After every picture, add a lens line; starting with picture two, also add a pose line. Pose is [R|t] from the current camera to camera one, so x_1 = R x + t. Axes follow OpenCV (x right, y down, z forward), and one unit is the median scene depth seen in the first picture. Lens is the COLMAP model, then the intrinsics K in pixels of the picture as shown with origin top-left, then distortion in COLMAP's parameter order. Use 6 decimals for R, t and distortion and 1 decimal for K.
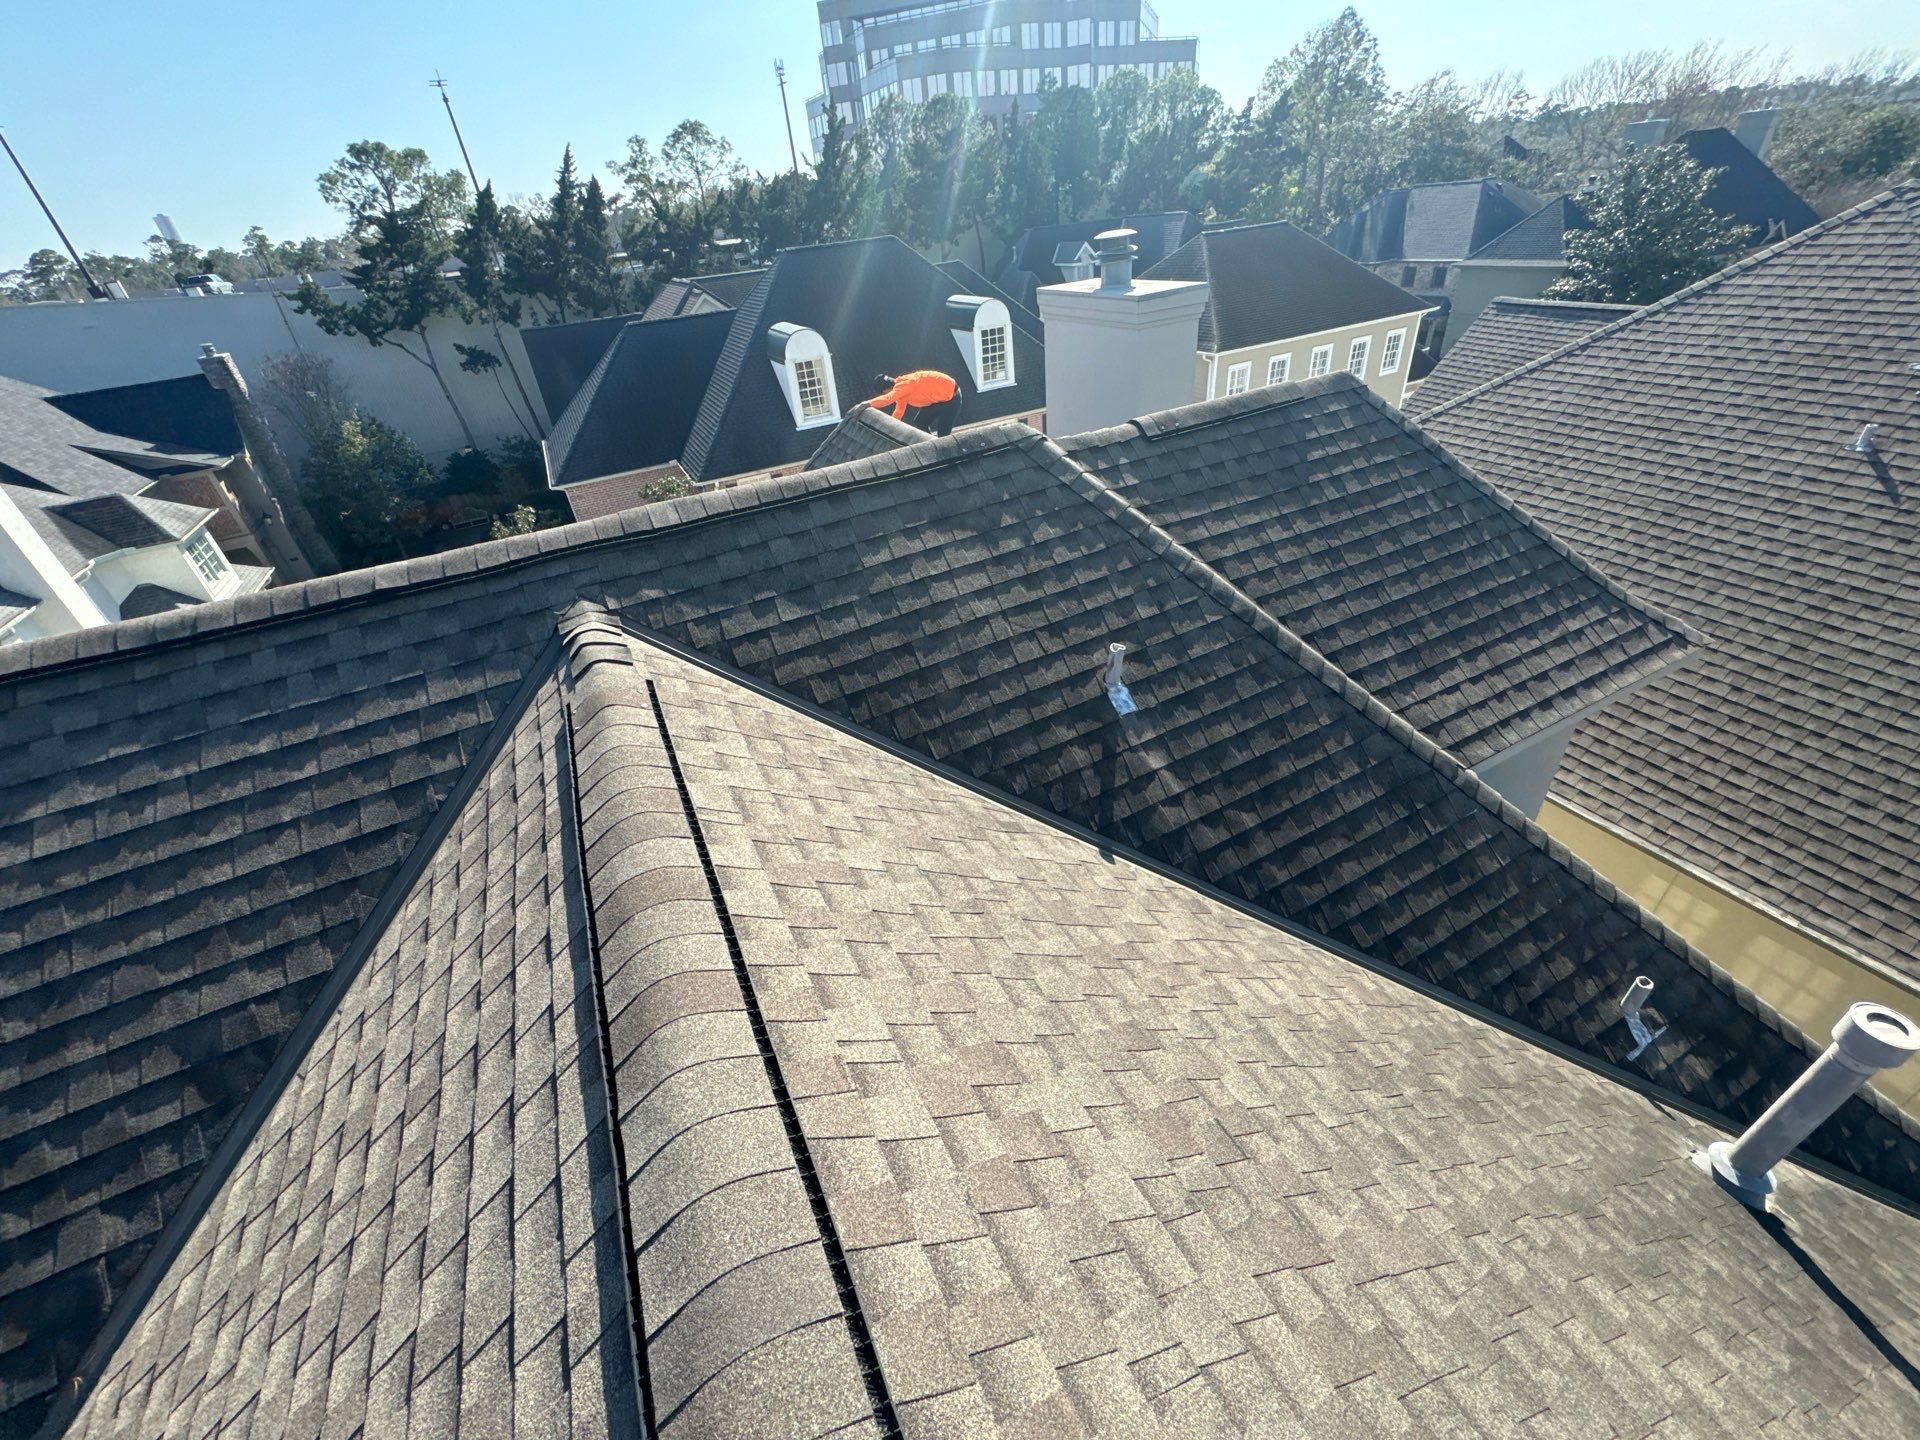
lens RADIAL K [[773.4, 0, 962.5], [0, 773.4, 714.4], [0, 0, 1]] dist [0.001177, -0.001217]
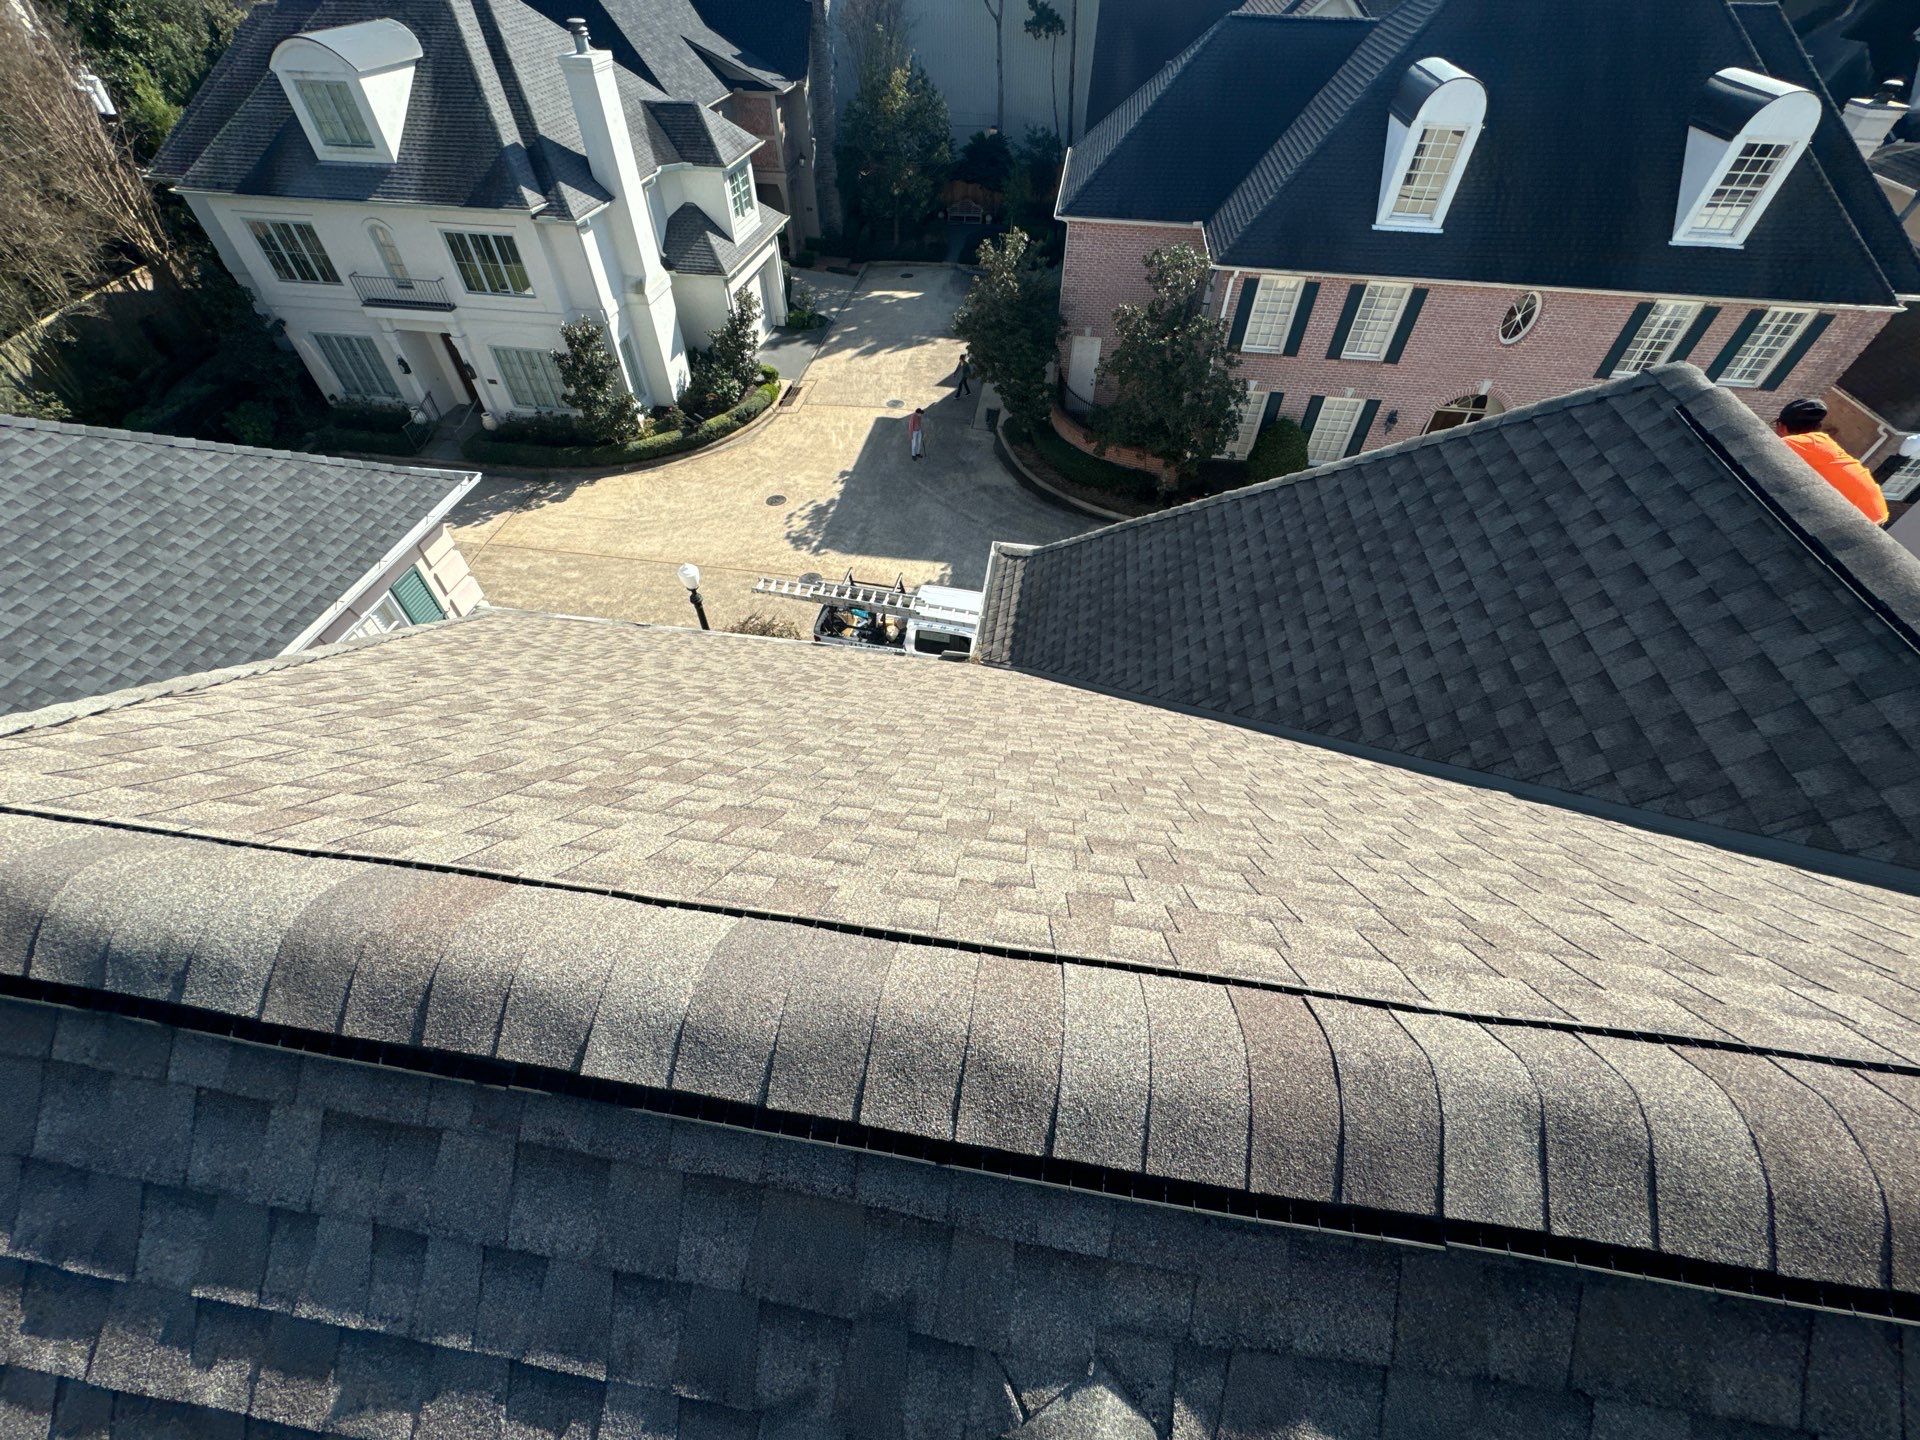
lens RADIAL K [[773.4, 0, 961.8], [0, 773.4, 713.2], [0, 0, 1]] dist [0.001177, -0.001217]
pose [[0.815772, 0.487763, -0.310810, -0.554355], [-0.388545, 0.860236, 0.330192, -0.428813], [0.428426, -0.148597, 0.891275, 0.740038]]
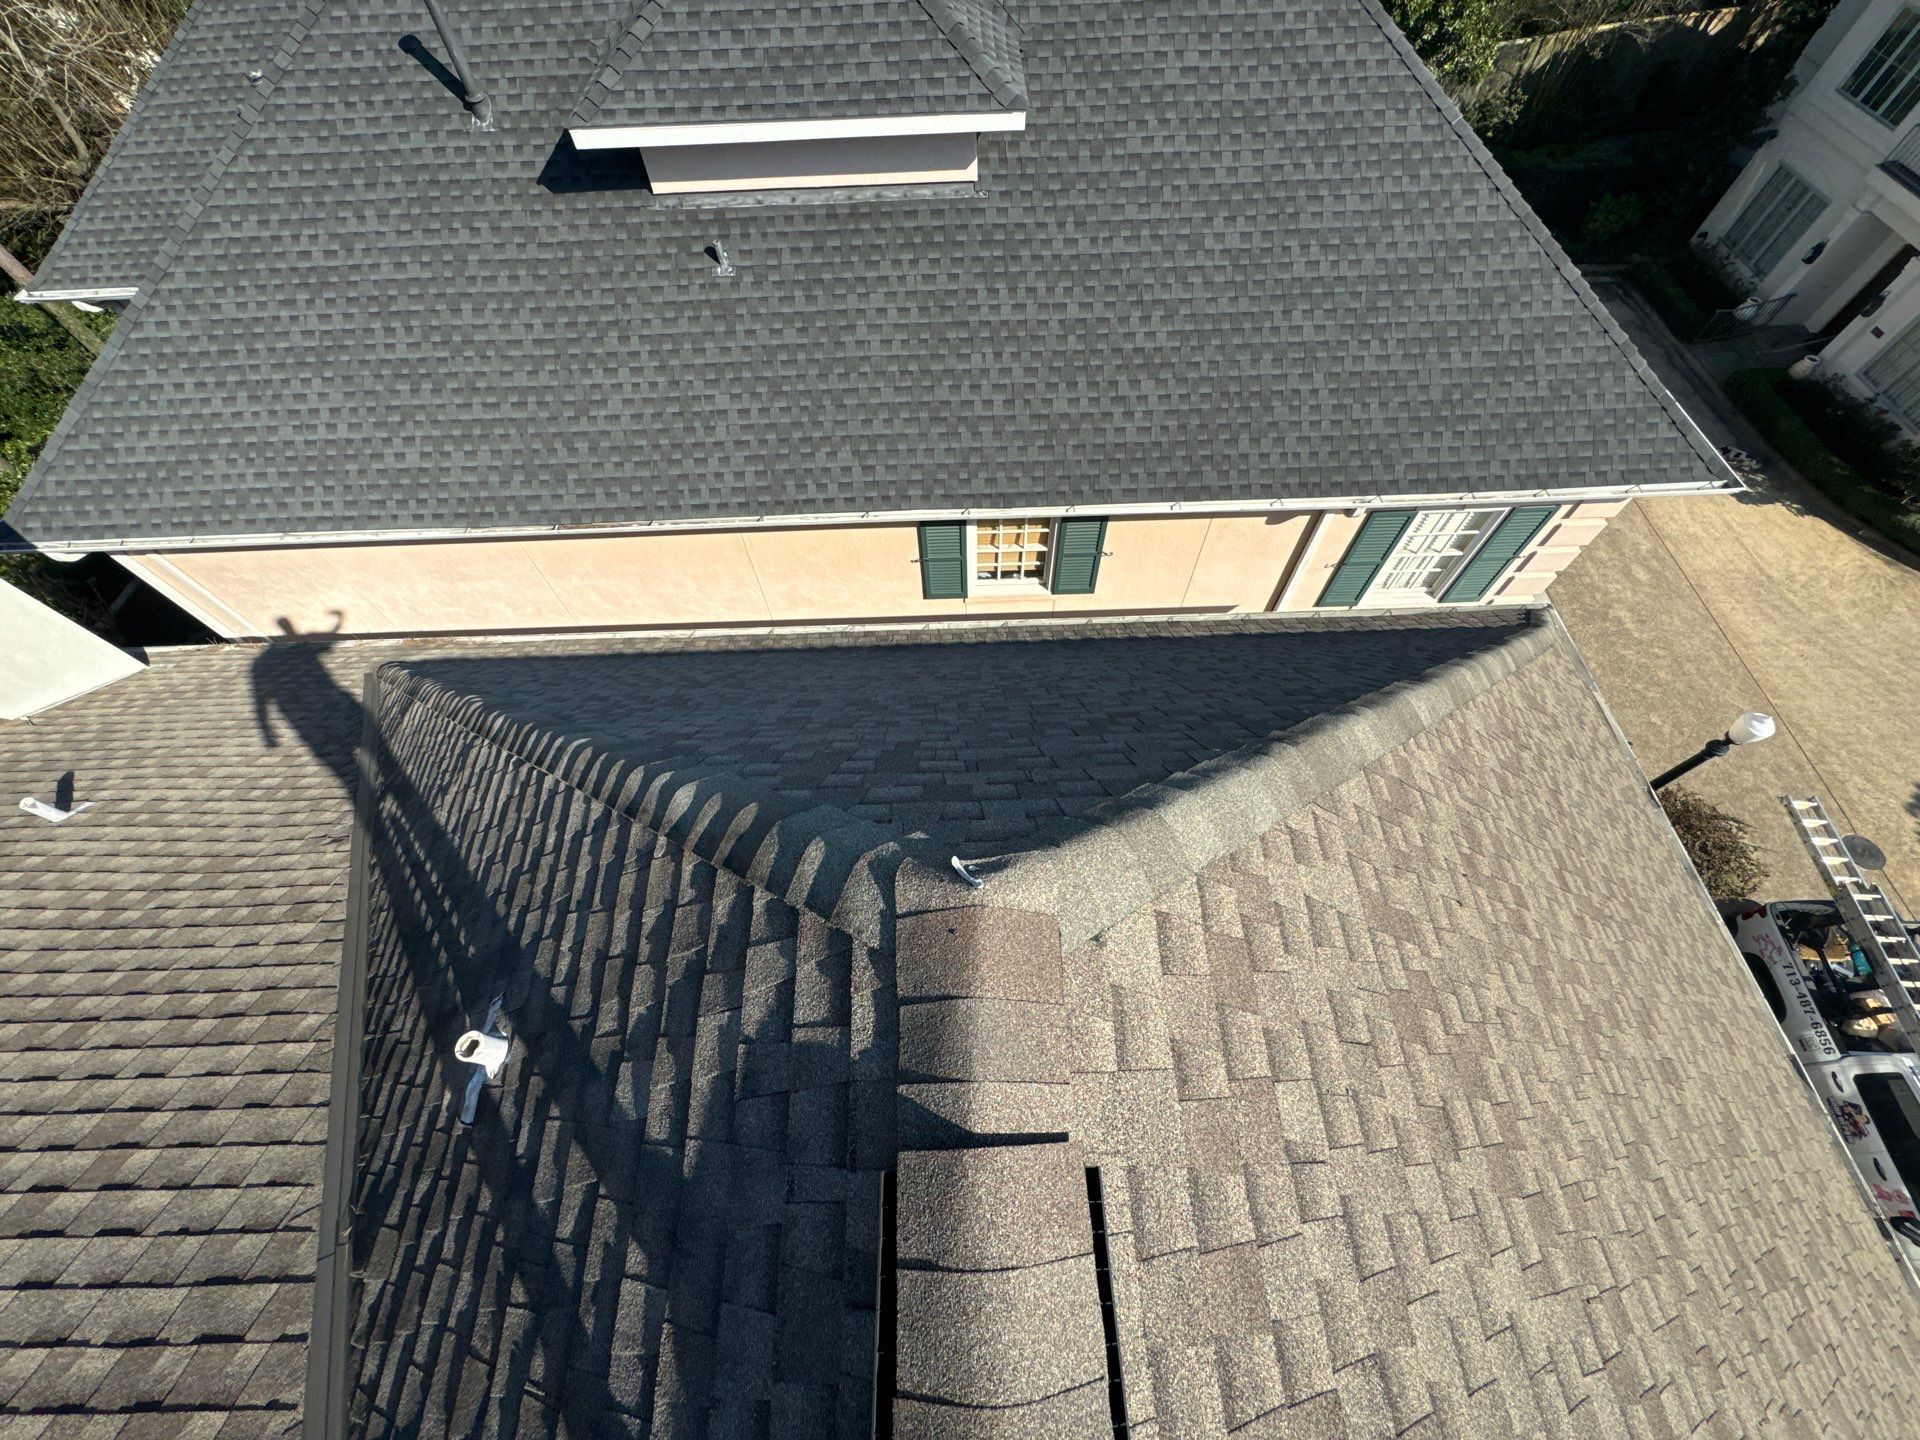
lens RADIAL K [[773.4, 0, 950.0], [0, 773.4, 713.2], [0, 0, 1]] dist [0.001177, -0.001217]
pose [[-0.423212, 0.822871, -0.379176, -1.091347], [-0.449110, 0.172943, 0.876579, -0.329377], [0.786887, 0.541271, 0.296368, 0.624395]]
